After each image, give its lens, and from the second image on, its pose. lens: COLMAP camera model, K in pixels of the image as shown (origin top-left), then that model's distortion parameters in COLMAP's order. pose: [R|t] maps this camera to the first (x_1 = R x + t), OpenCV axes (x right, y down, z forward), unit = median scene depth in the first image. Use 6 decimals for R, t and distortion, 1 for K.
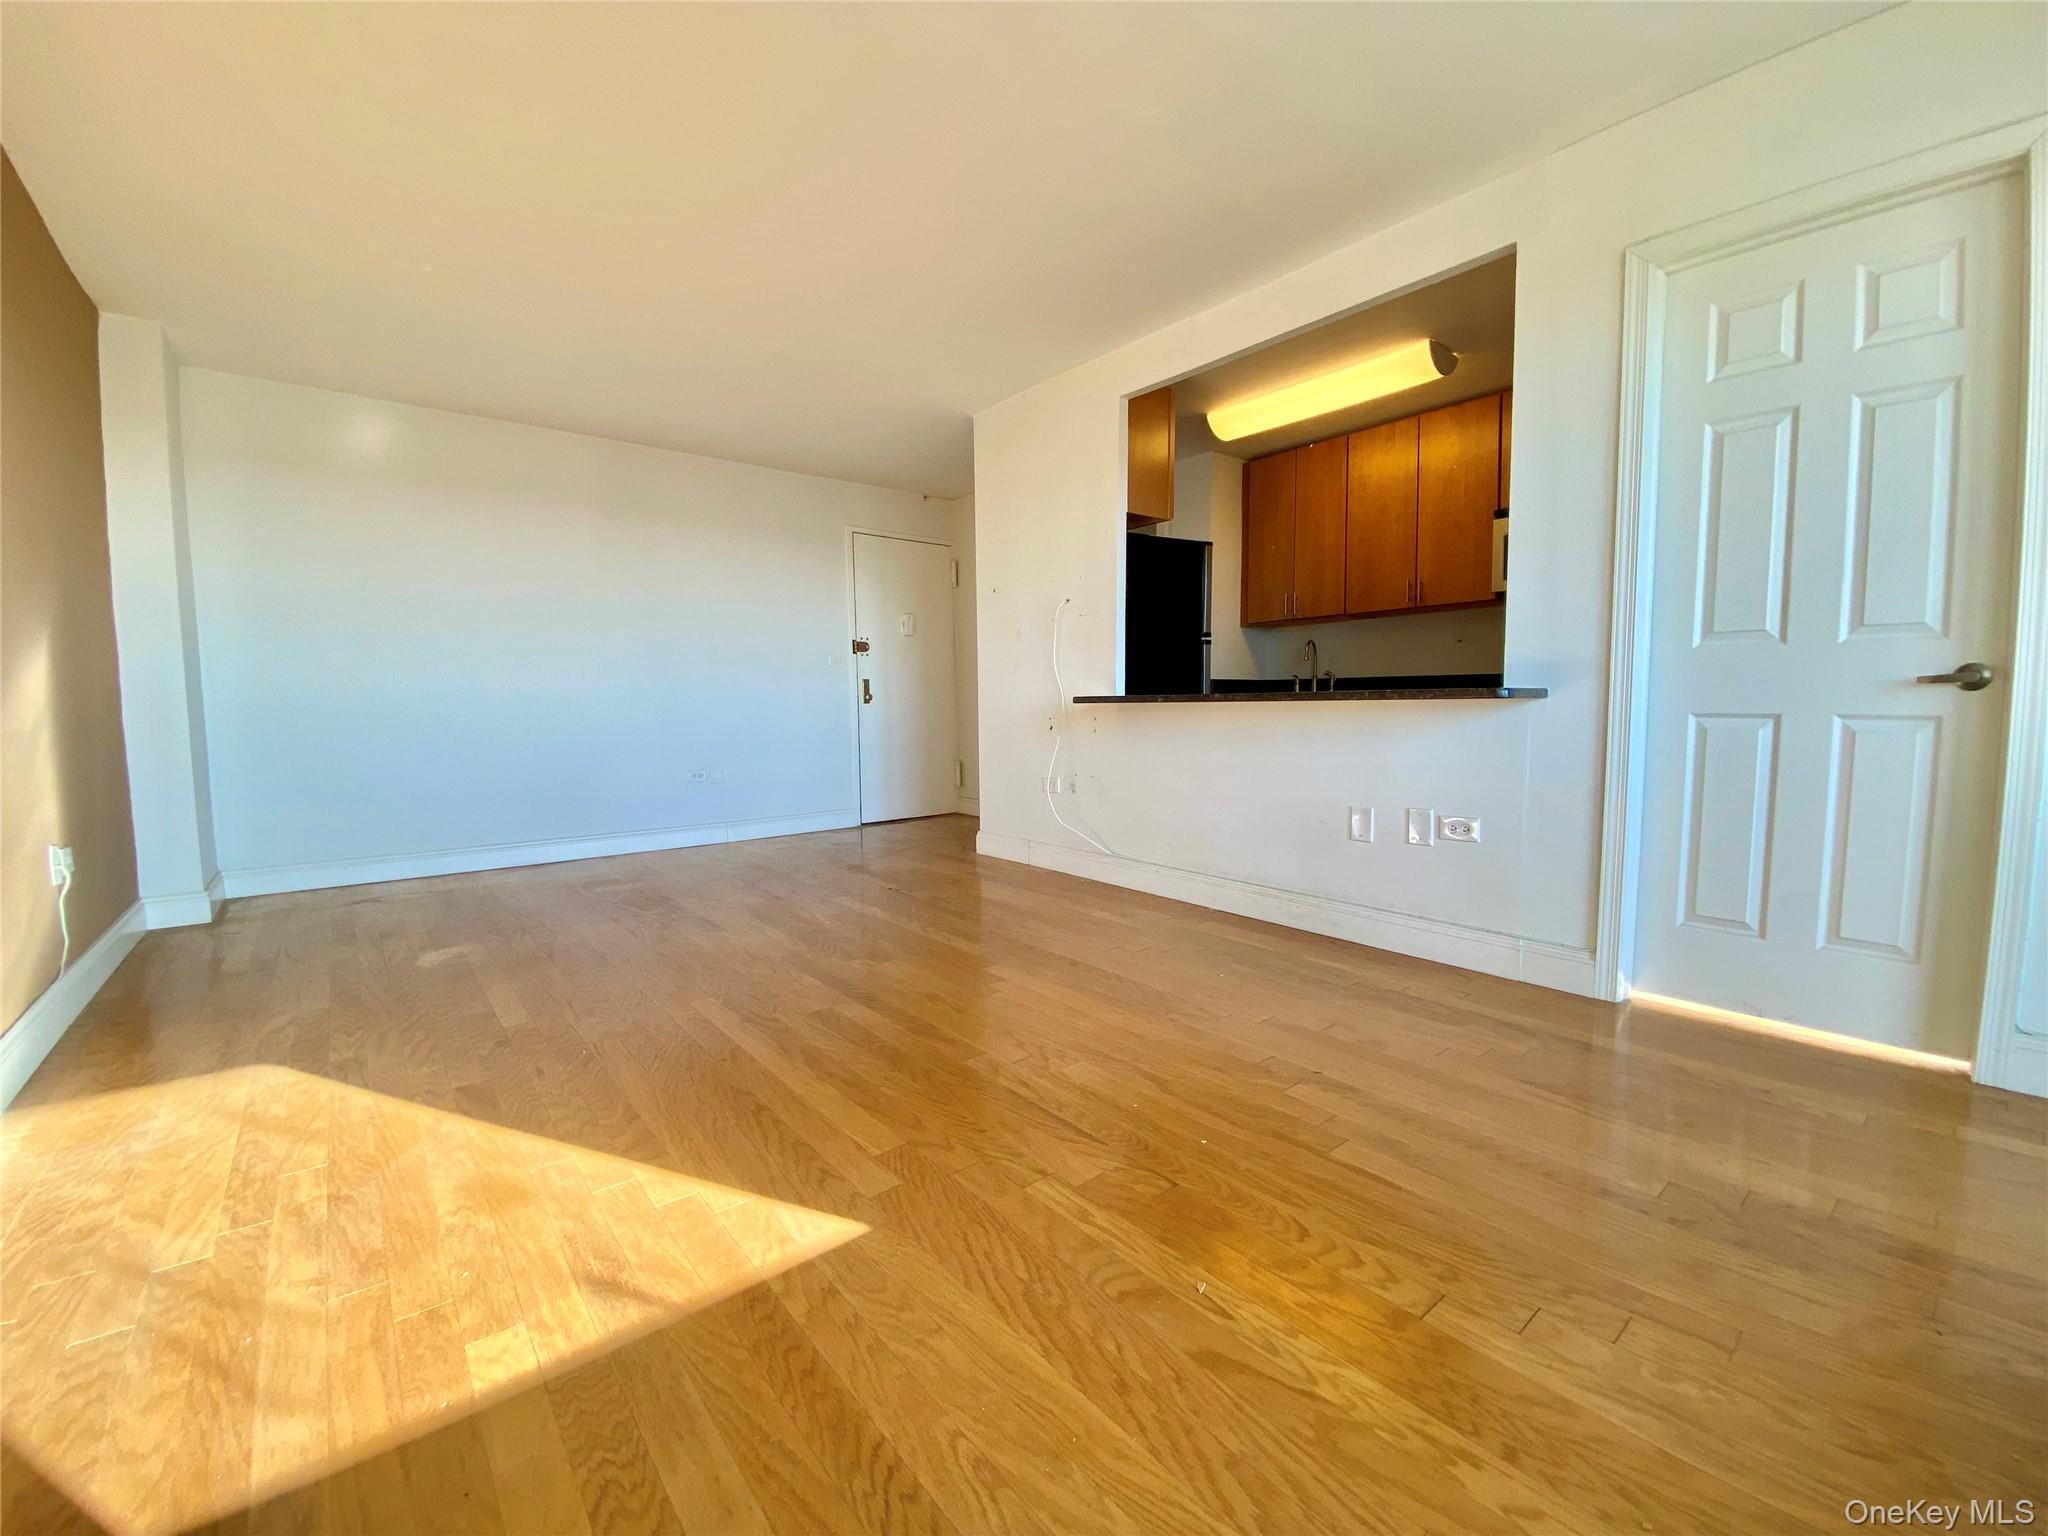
lens RADIAL K [[844.8, 0, 1036.7], [0, 844.8, 768.0], [0, 0, 1]] dist [0.014832, -0.000194]
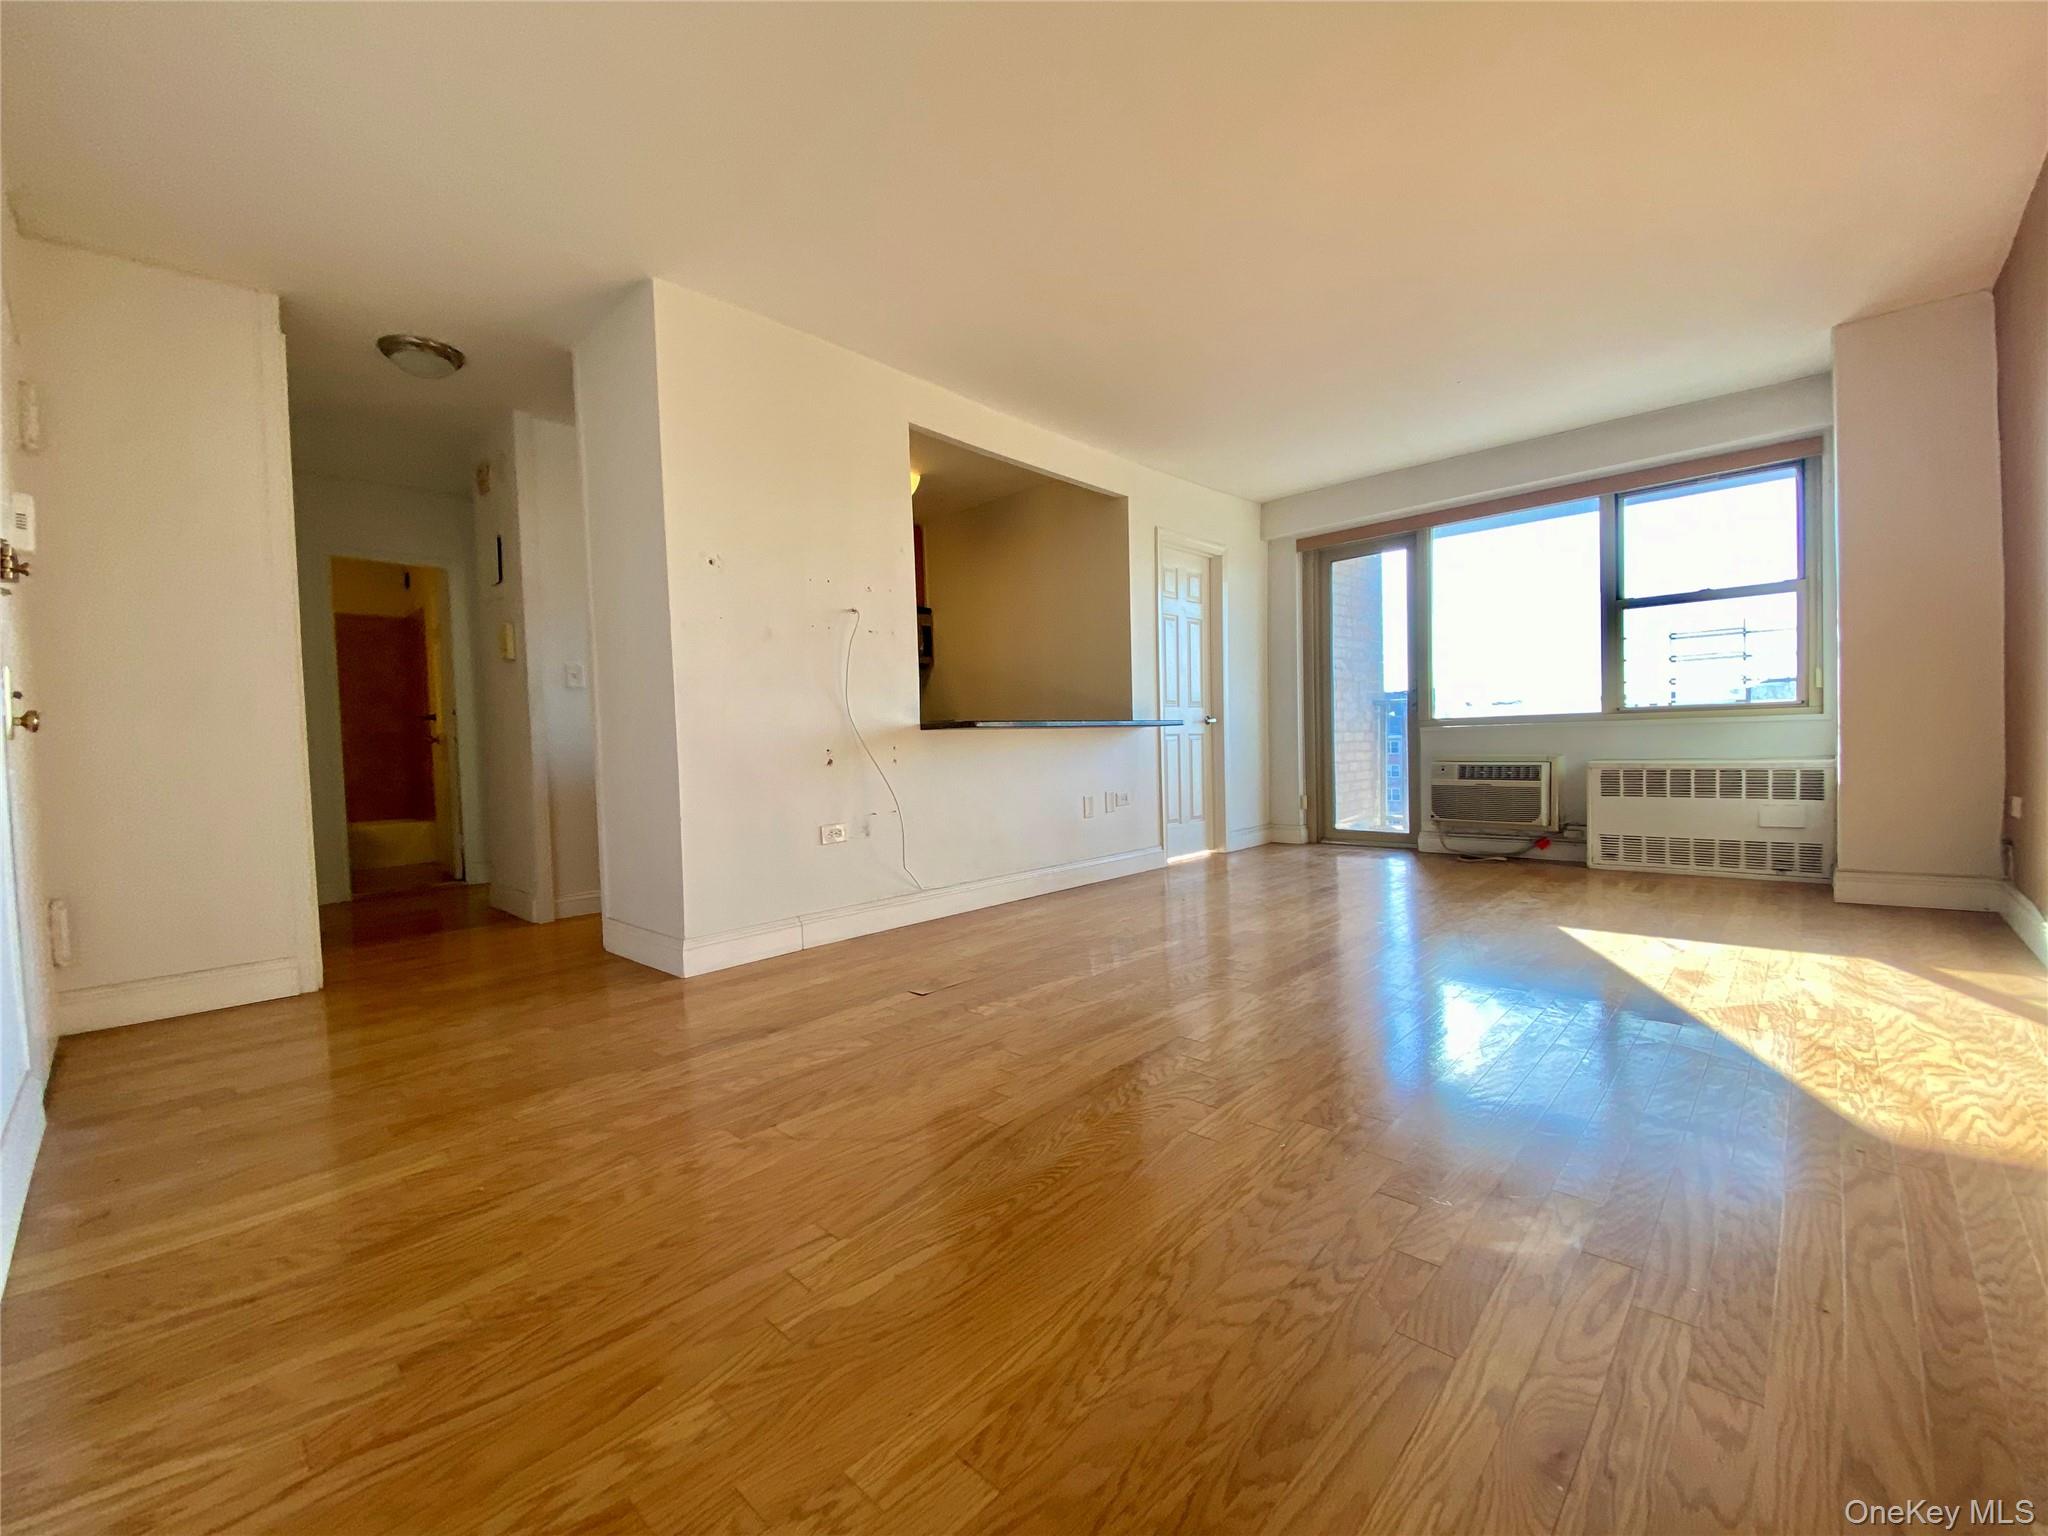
lens RADIAL K [[844.8, 0, 1021.7], [0, 844.8, 772.2], [0, 0, 1]] dist [0.014832, -0.000194]
pose [[-0.104792, -0.017864, 0.994334, -1.597264], [0.112275, 0.993234, 0.029676, -0.081307], [-0.988136, 0.114748, -0.102077, 1.800861]]
